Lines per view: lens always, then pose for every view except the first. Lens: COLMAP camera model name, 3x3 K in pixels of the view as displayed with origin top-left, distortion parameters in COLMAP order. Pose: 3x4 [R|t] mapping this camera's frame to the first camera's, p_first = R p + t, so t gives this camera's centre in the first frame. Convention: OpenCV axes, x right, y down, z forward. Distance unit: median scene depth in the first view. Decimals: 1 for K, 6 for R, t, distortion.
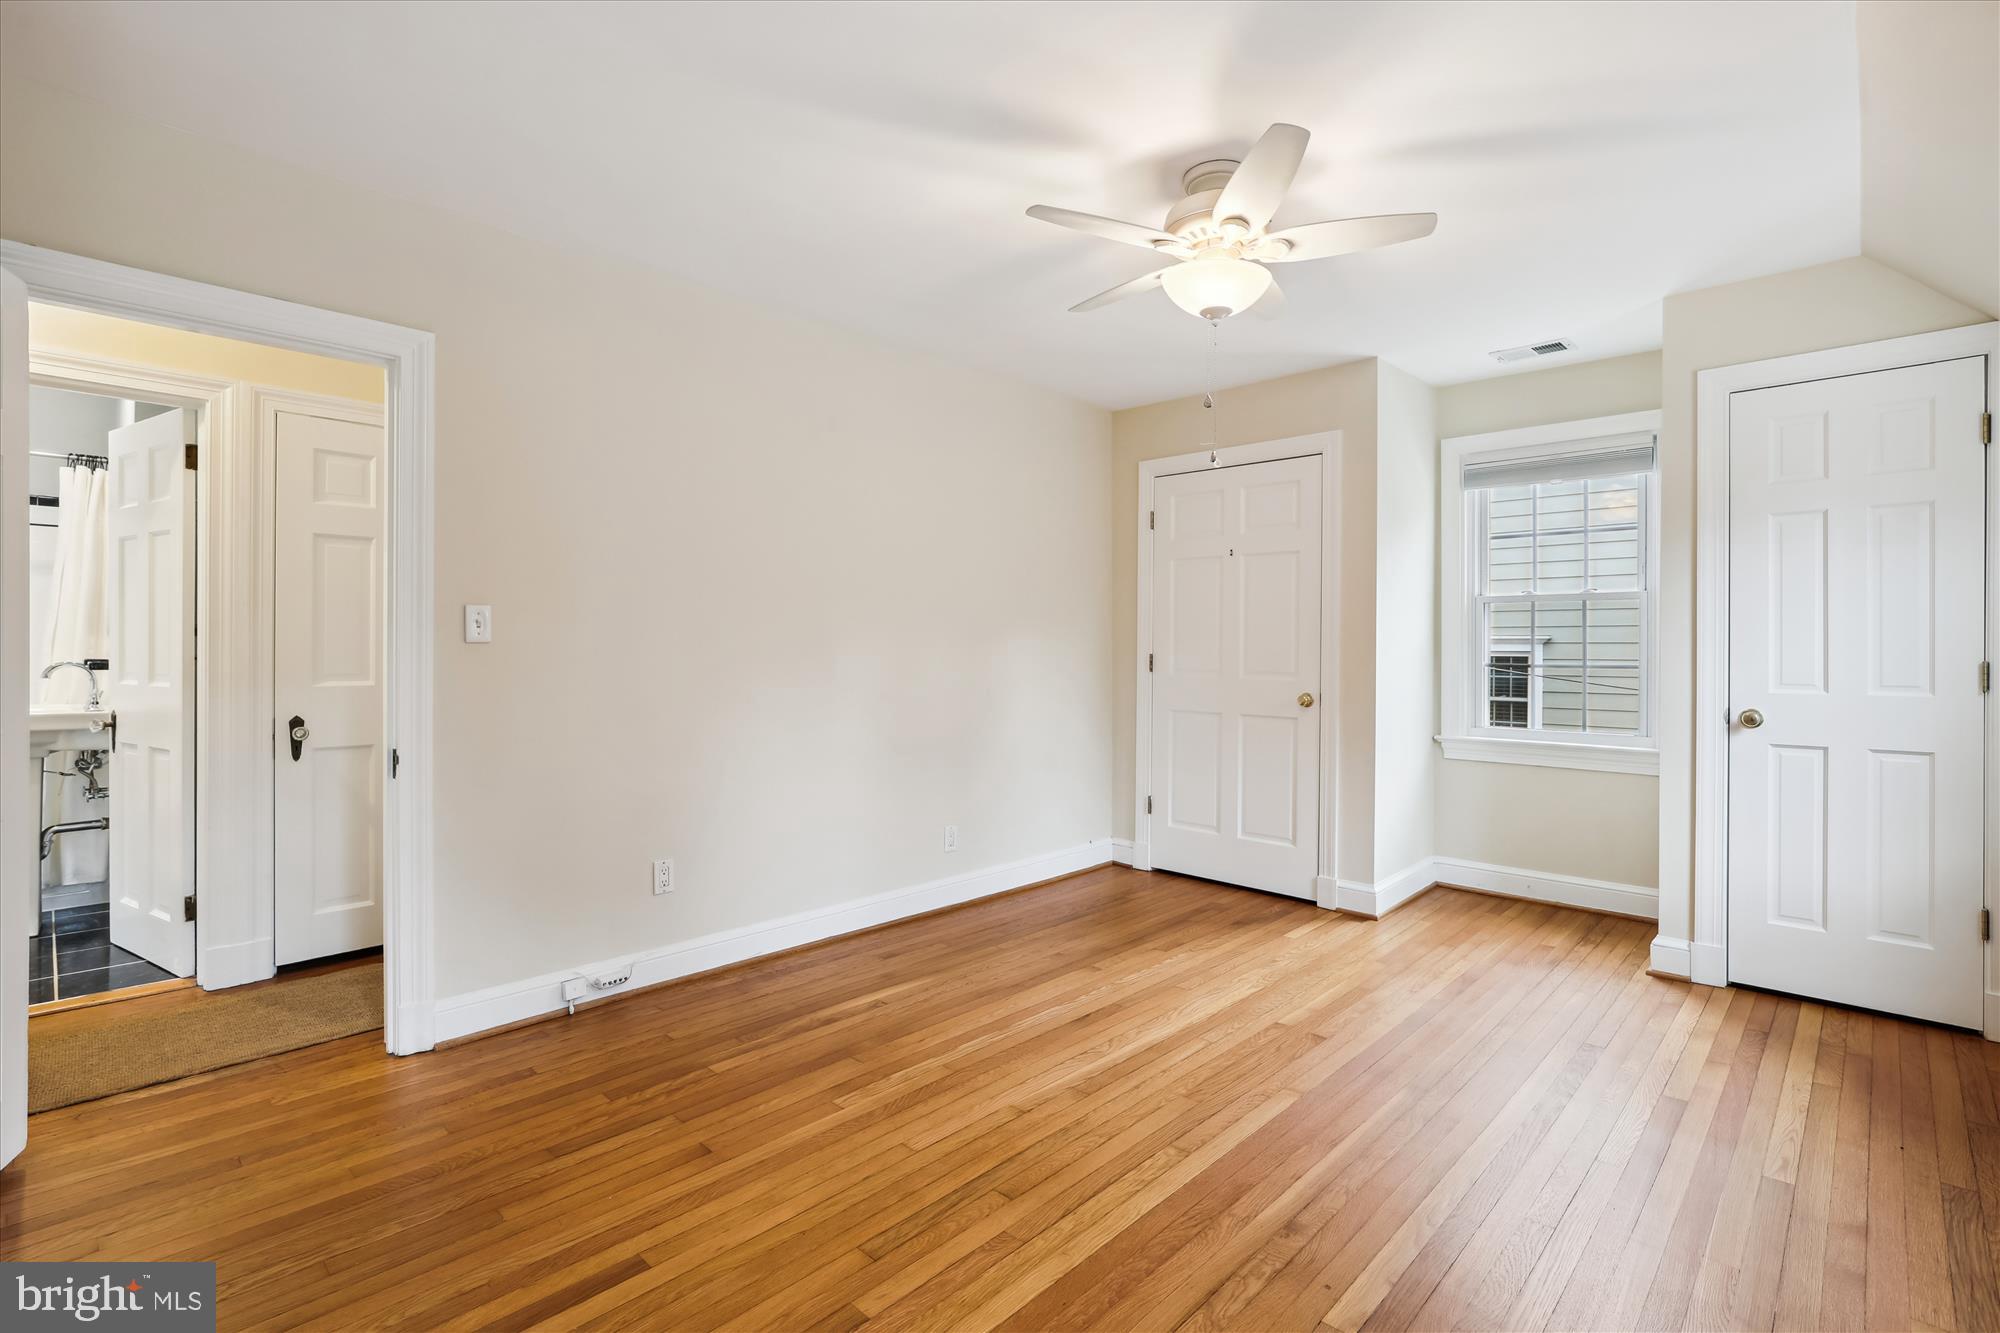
lens RADIAL K [[929.0, 0, 1000.5], [0, 929.0, 652.2], [0, 0, 1]] dist [-0.009254, 0.001263]
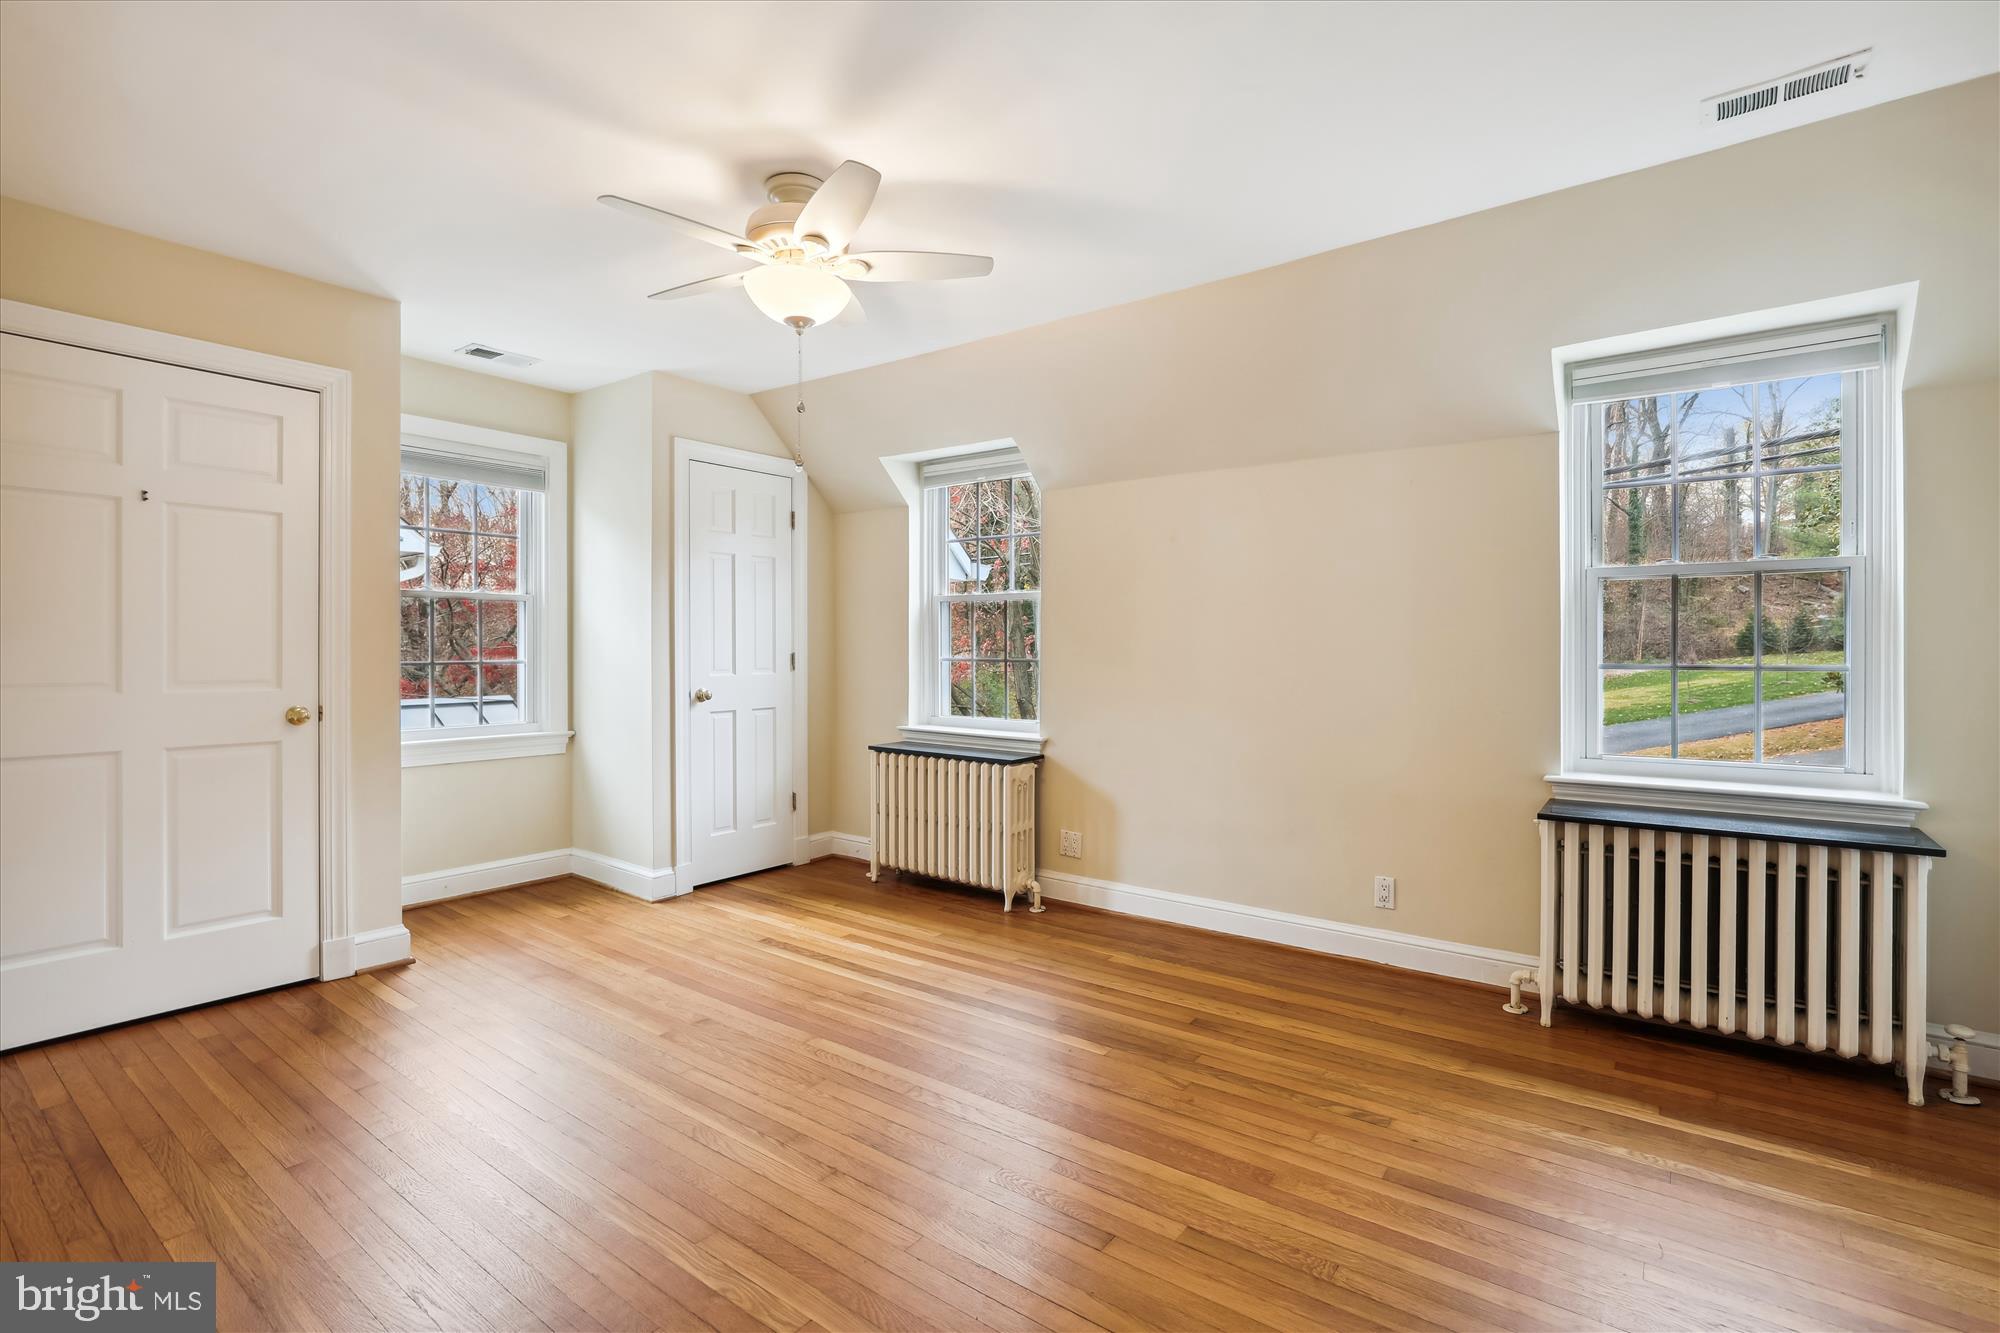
lens RADIAL K [[929.0, 0, 1003.6], [0, 929.0, 663.3], [0, 0, 1]] dist [-0.009254, 0.001263]
pose [[-0.126059, -0.018118, 0.991857, -0.612098], [0.009192, 0.999769, 0.019431, 0.000374], [-0.991980, 0.011567, -0.125863, 0.678504]]
